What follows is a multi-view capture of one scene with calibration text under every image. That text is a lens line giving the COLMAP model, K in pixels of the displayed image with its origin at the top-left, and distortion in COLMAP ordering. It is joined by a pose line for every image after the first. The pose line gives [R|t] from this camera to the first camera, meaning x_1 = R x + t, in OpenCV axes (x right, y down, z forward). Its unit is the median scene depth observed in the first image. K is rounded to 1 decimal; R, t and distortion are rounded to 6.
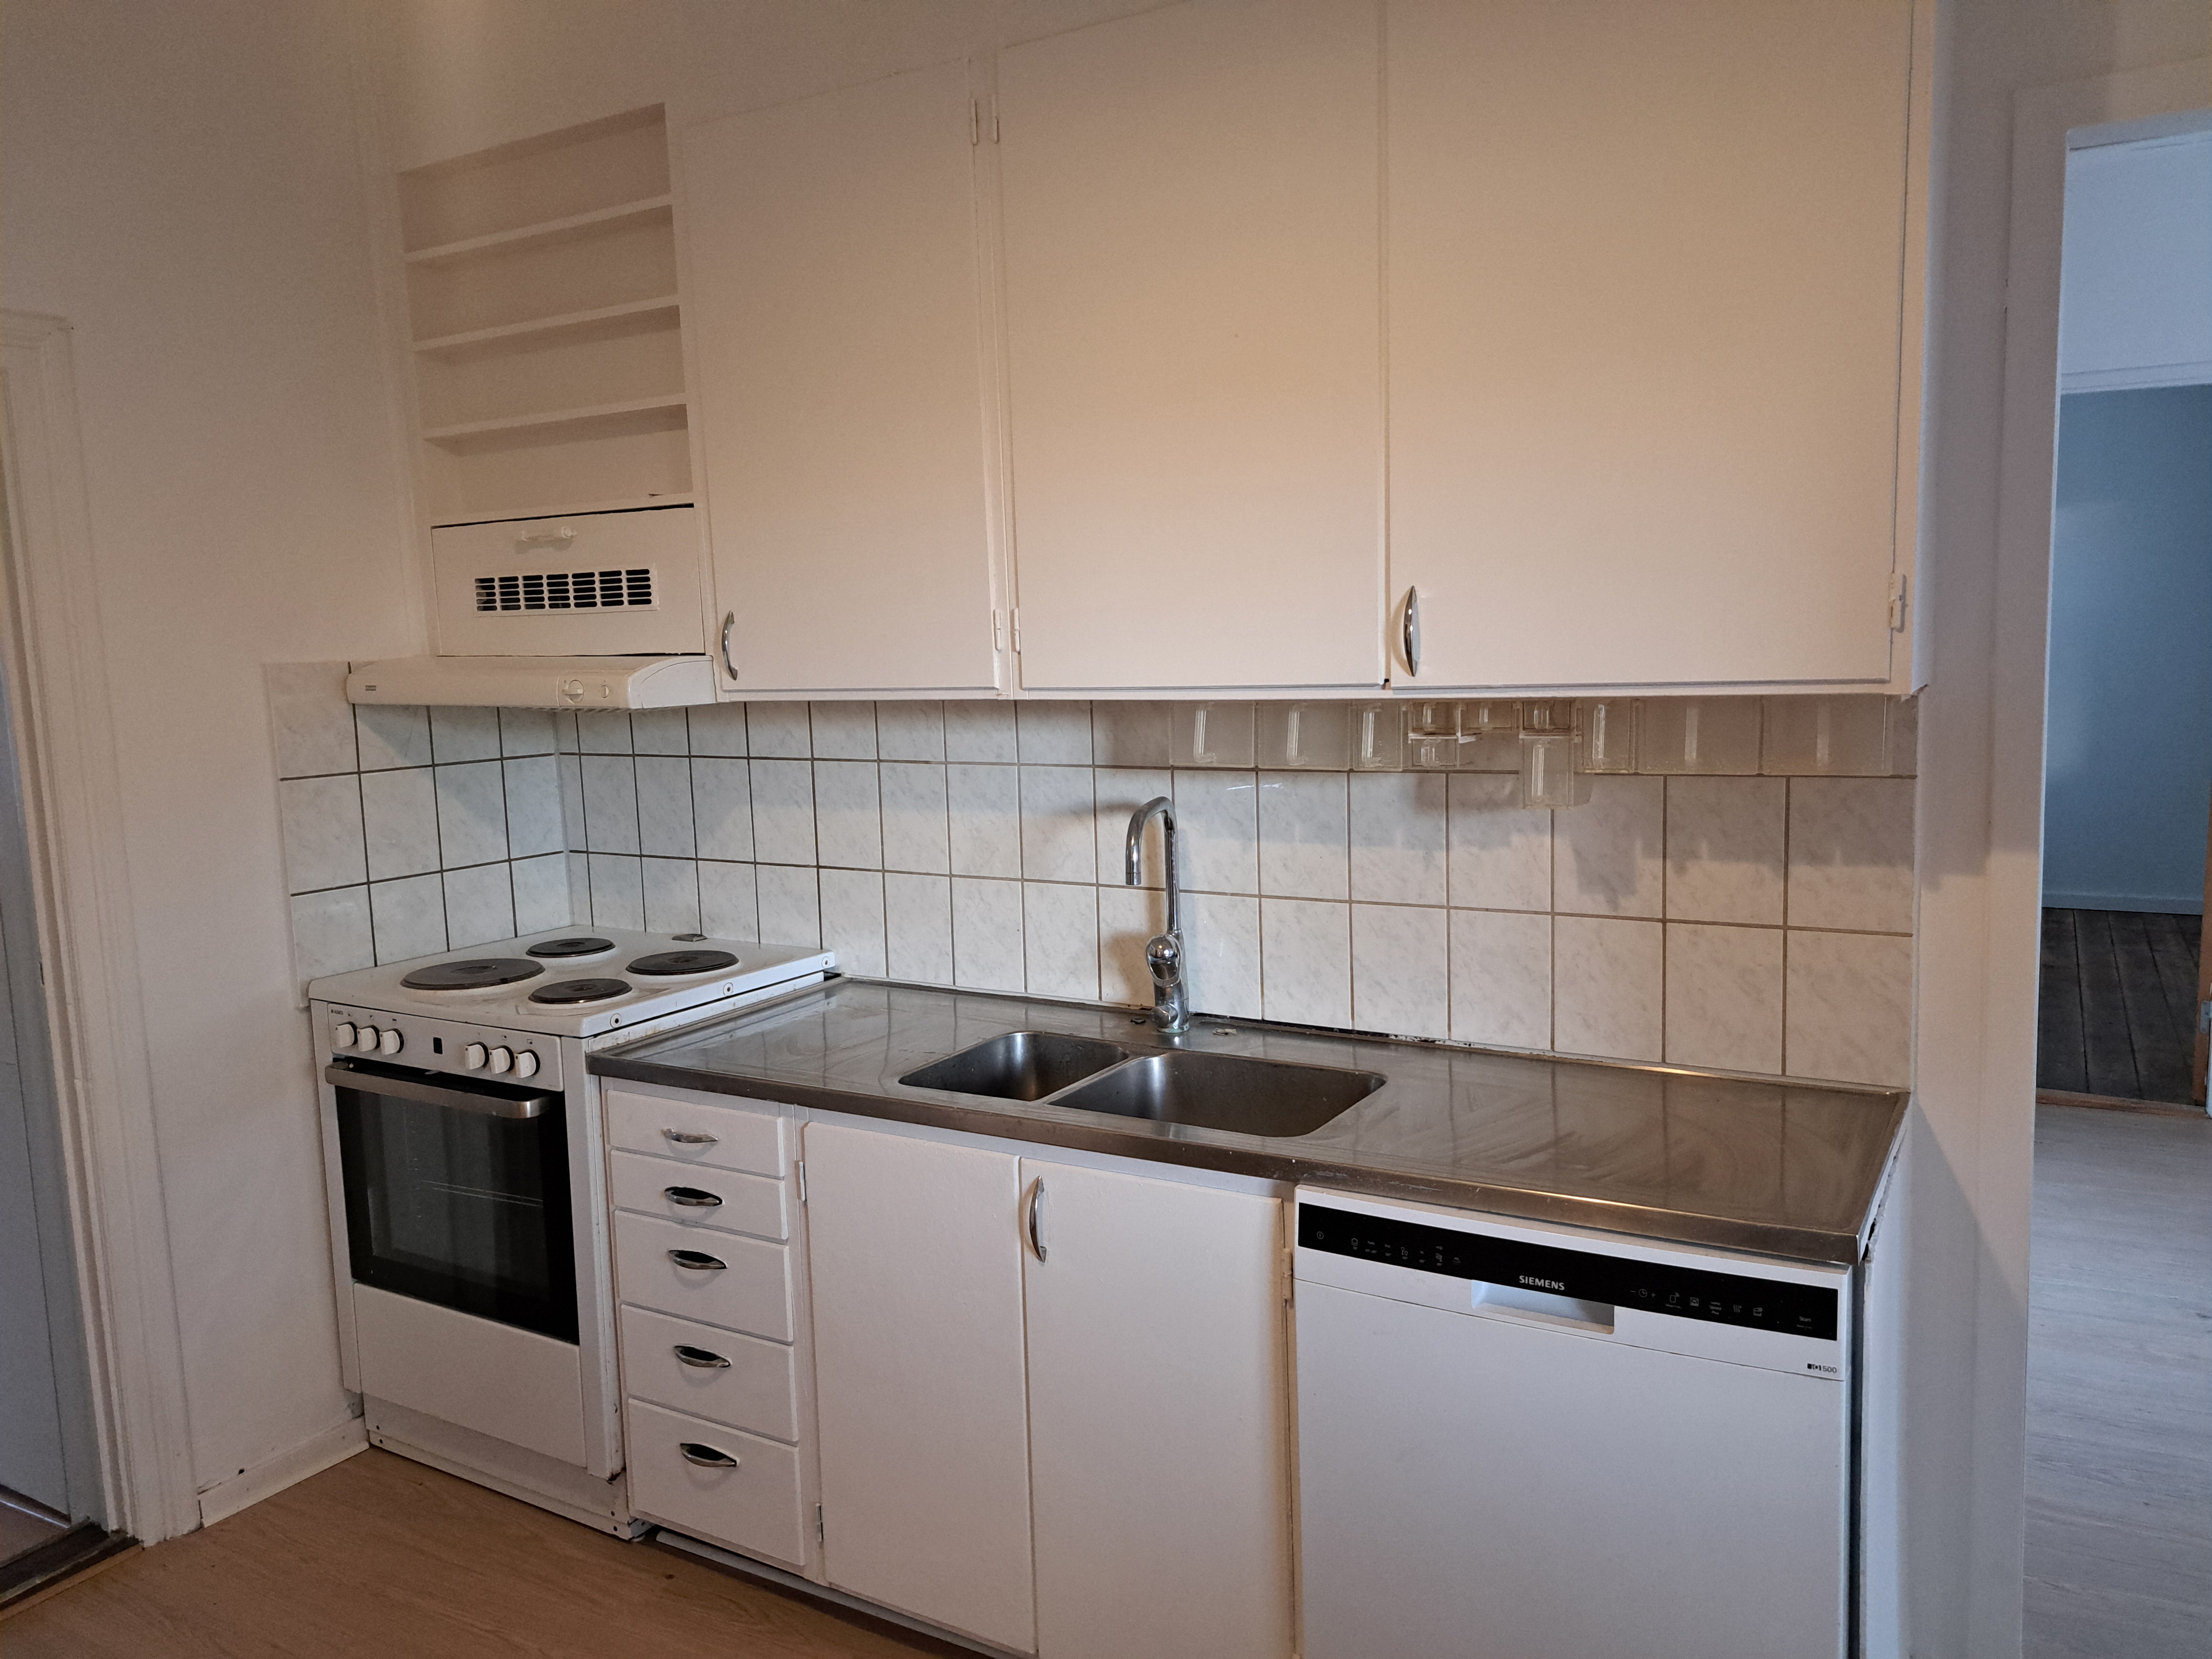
lens RADIAL K [[1595.1, 0, 1187.2], [0, 1595.1, 818.2], [0, 0, 1]] dist [0.056912, -0.011382]
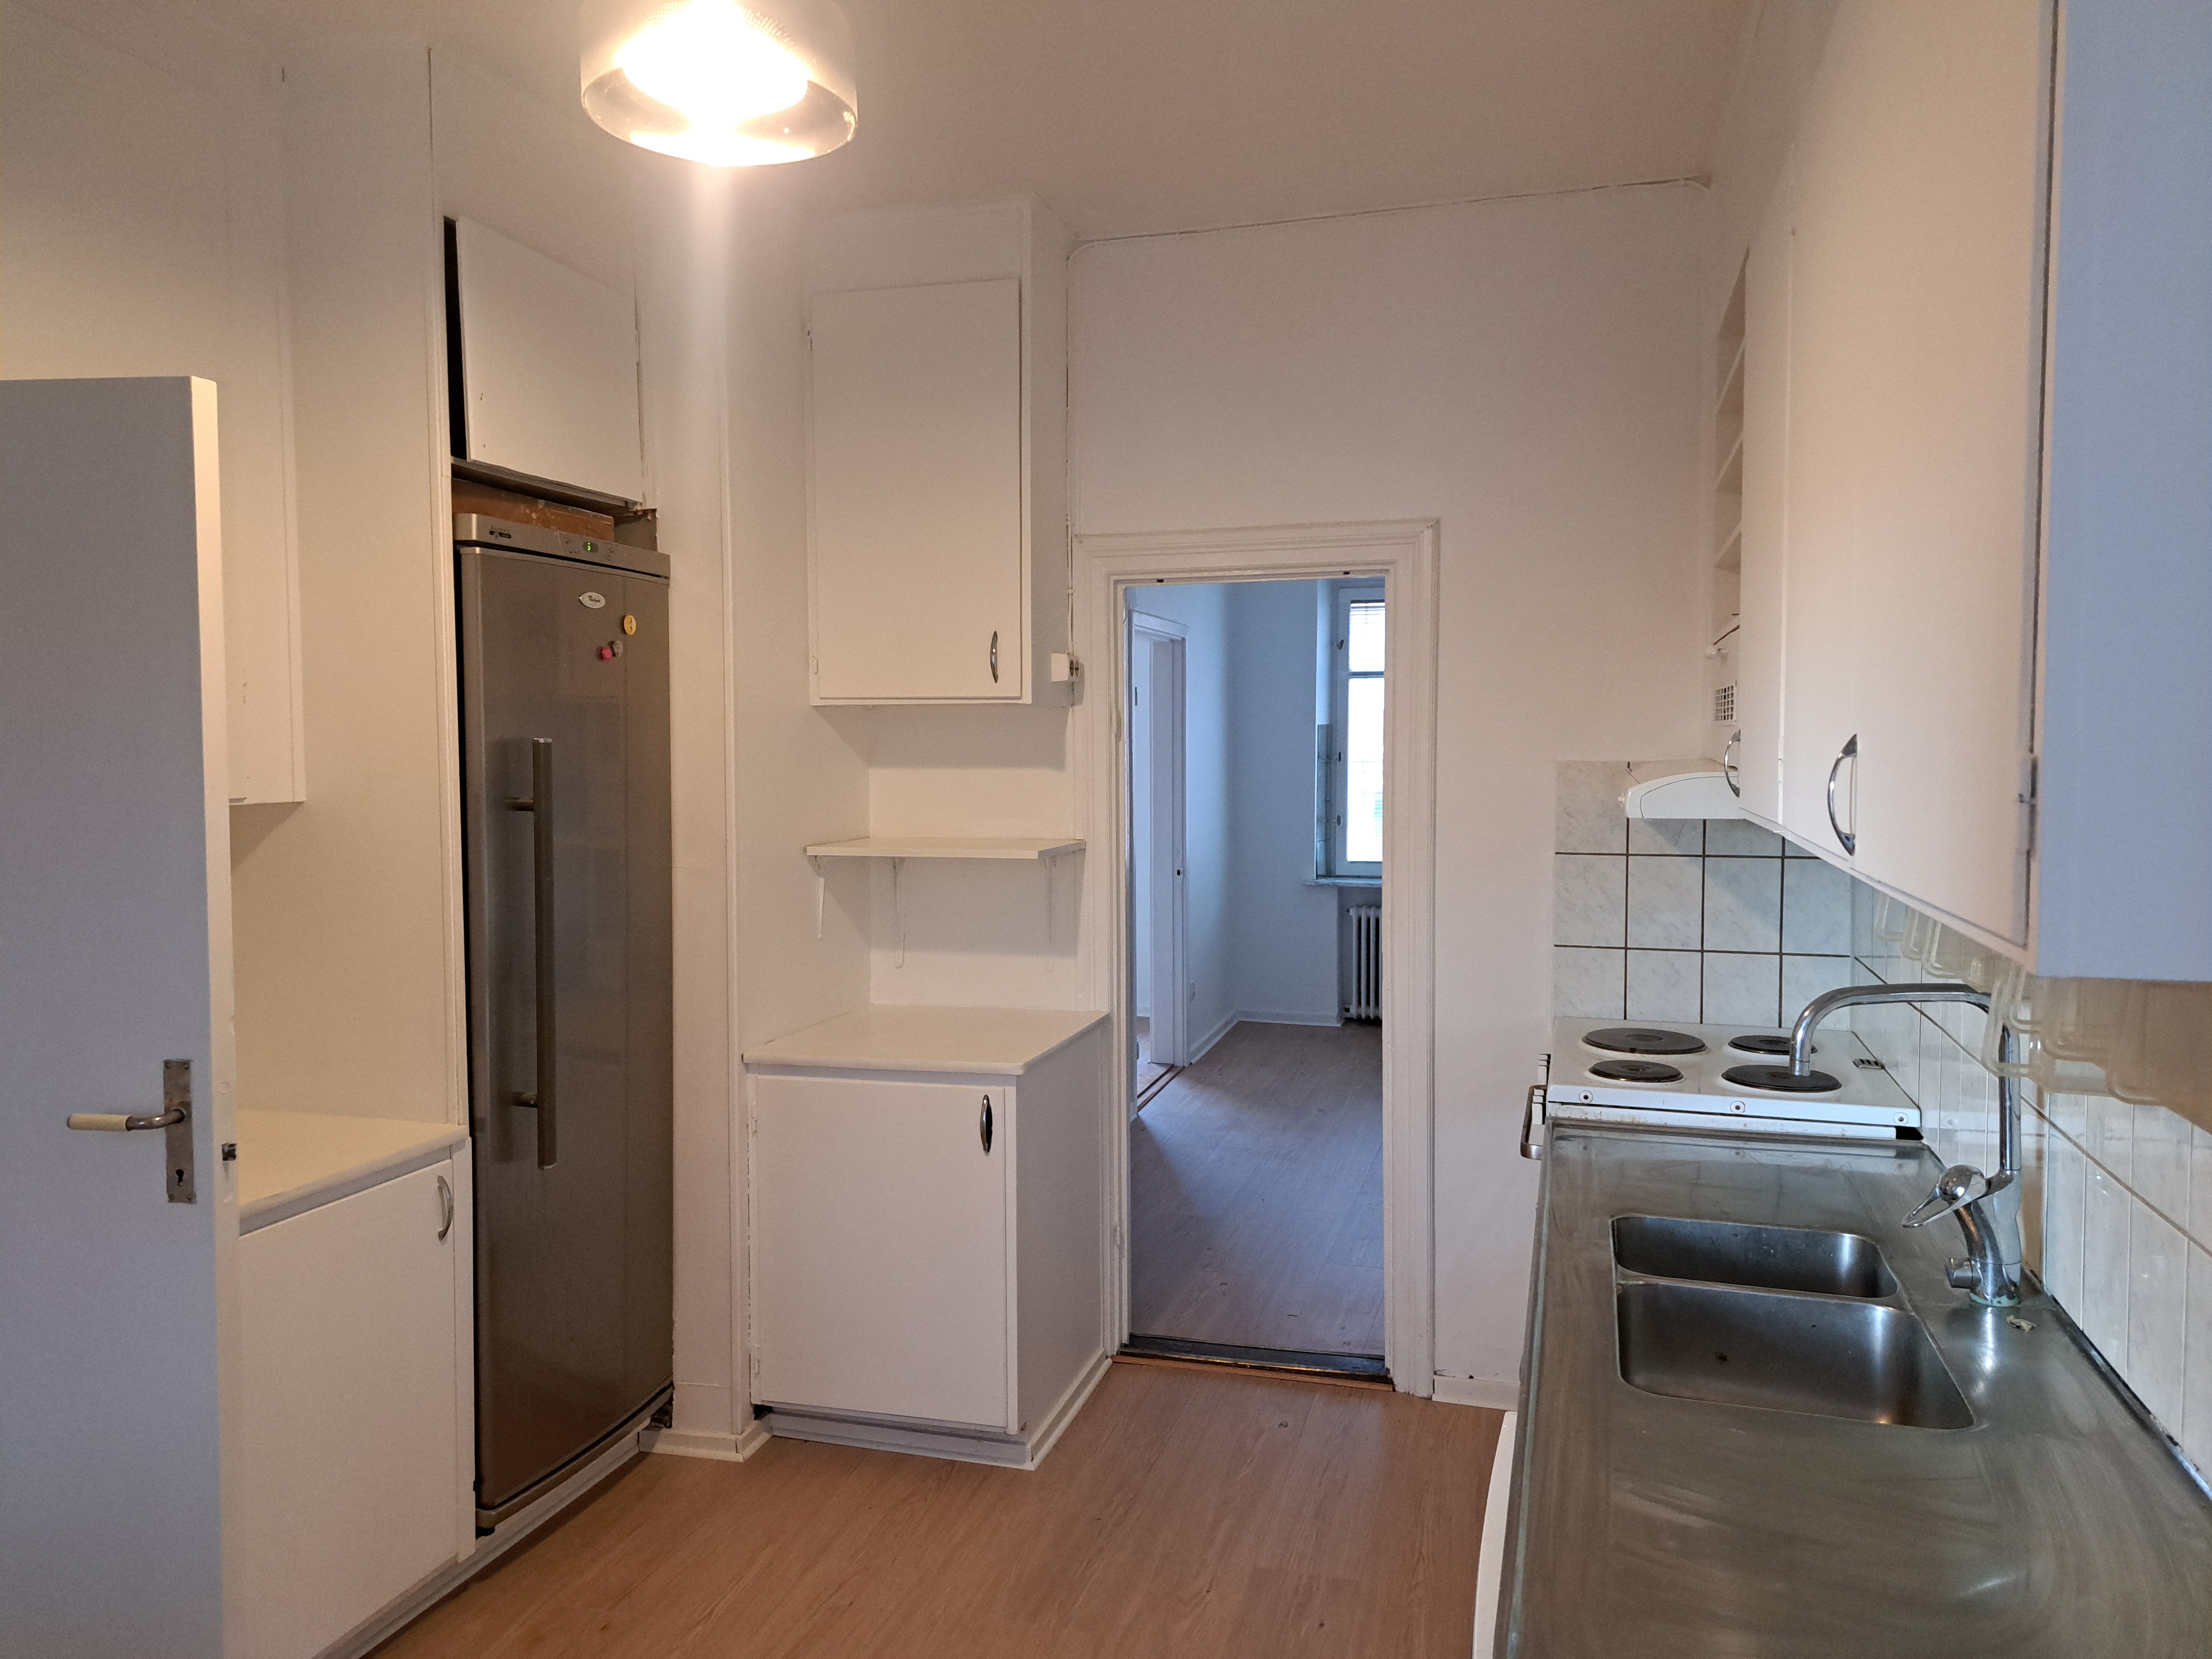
lens RADIAL K [[1595.1, 0, 1099.7], [0, 1595.1, 826.0], [0, 0, 1]] dist [0.056912, -0.011382]
pose [[0.240572, 0.081431, -0.967209, 0.526377], [-0.116618, 0.991681, 0.054485, -0.067937], [0.963600, 0.099687, 0.248067, 0.334994]]
